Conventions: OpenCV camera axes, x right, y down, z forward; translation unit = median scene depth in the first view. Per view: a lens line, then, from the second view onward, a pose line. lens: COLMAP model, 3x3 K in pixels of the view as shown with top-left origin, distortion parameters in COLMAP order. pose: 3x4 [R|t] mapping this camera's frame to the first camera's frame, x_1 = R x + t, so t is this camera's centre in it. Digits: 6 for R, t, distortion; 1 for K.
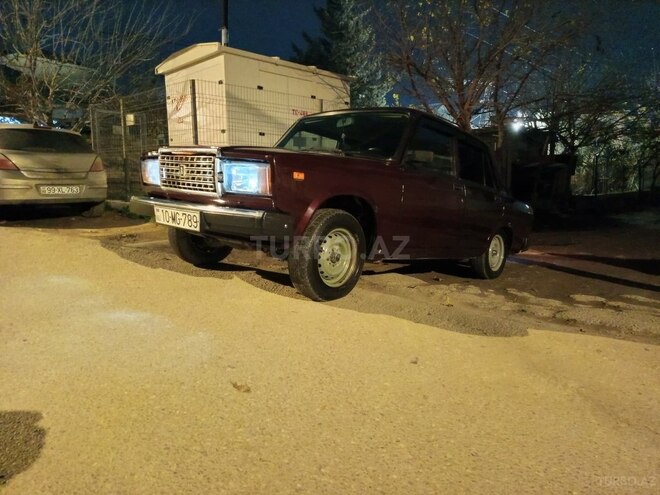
lens RADIAL K [[452.9, 0, 329.7], [0, 452.9, 249.1], [0, 0, 1]] dist [0.066488, -0.076349]
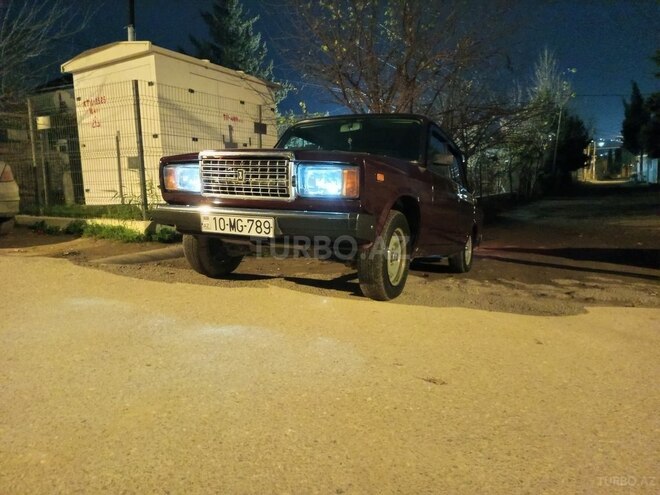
lens RADIAL K [[456.9, 0, 330.1], [0, 456.9, 248.1], [0, 0, 1]] dist [0.054676, -0.057486]
pose [[0.966286, -0.053950, 0.251756, -0.230962], [0.058969, 0.998182, -0.012431, 0.001653], [-0.250628, 0.026858, 0.967711, 0.017613]]
